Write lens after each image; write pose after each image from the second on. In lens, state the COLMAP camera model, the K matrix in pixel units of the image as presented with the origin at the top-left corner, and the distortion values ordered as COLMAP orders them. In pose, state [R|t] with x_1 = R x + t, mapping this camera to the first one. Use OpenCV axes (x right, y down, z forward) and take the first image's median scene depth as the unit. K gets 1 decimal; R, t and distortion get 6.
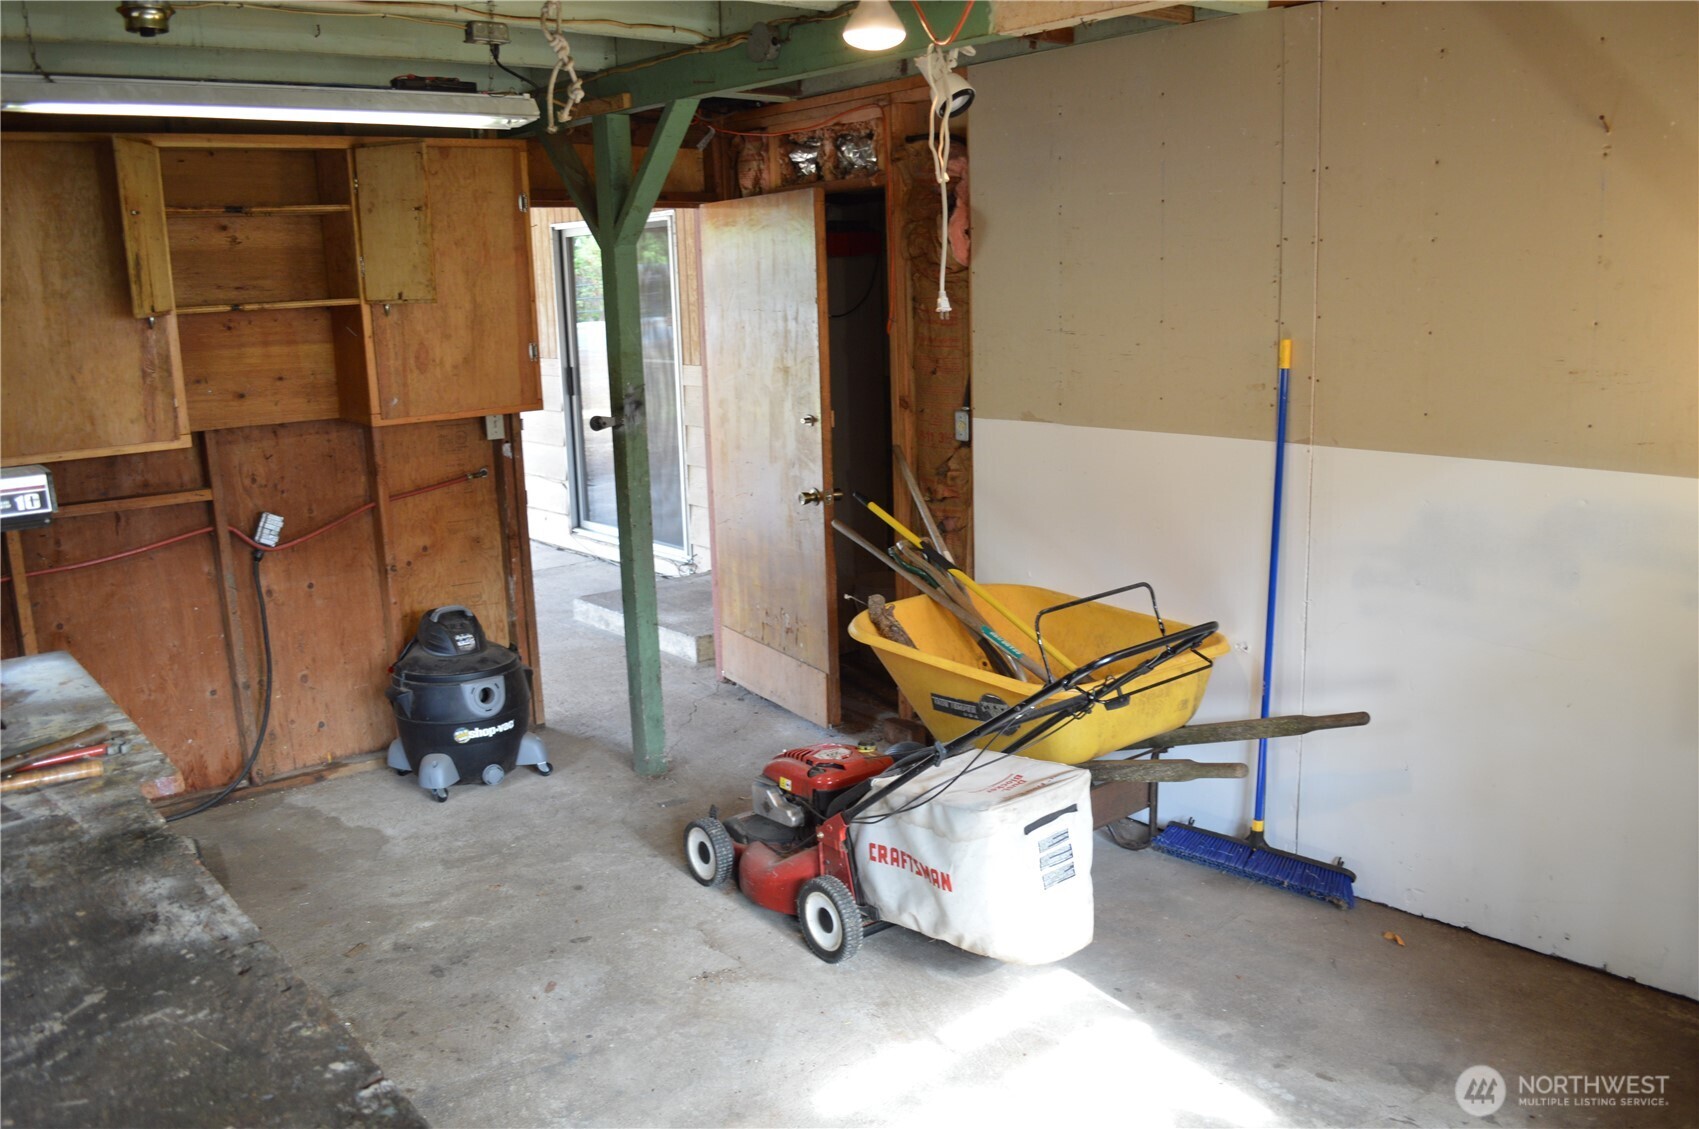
lens RADIAL K [[1358.9, 0, 853.6], [0, 1358.9, 569.2], [0, 0, 1]] dist [-0.083083, 0.012612]
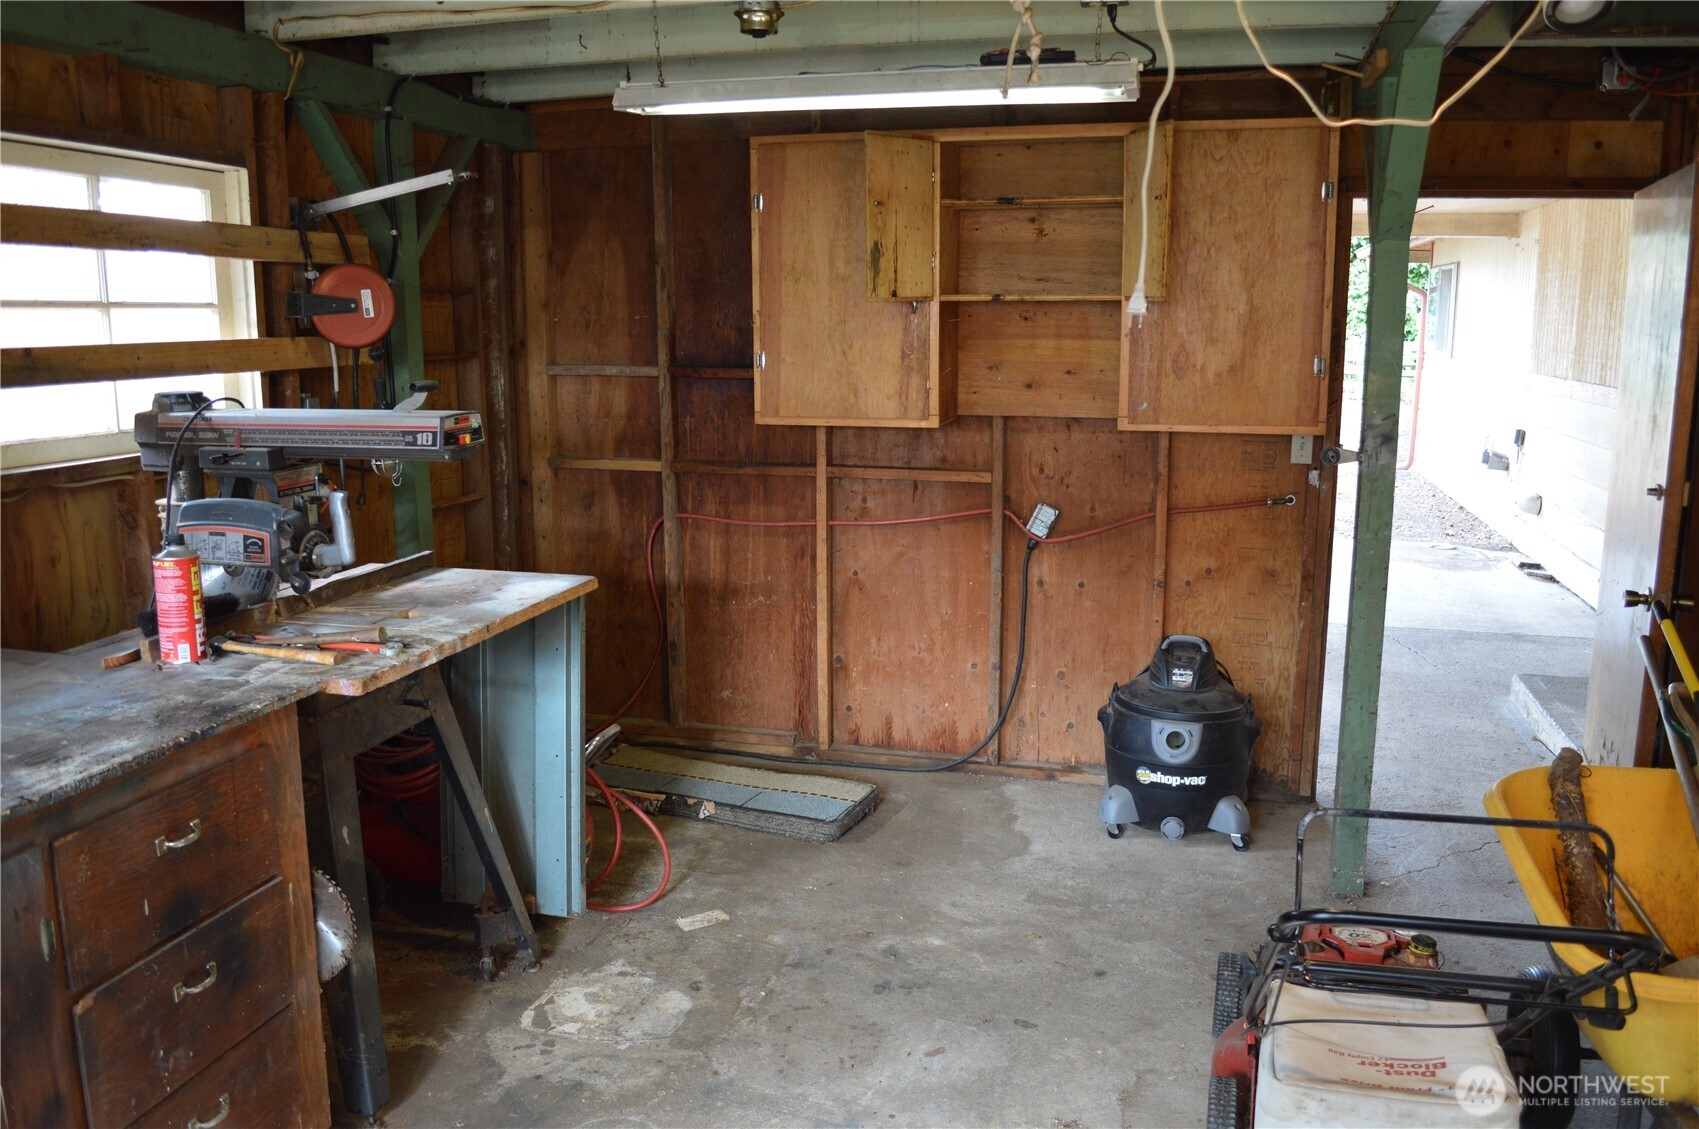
lens RADIAL K [[1358.9, 0, 851.5], [0, 1358.9, 566.4], [0, 0, 1]] dist [-0.083083, 0.012612]
pose [[0.586486, 0.178555, -0.790033, 0.296699], [-0.186603, 0.978946, 0.082726, -0.054950], [0.788171, 0.098905, 0.607457, 0.278380]]
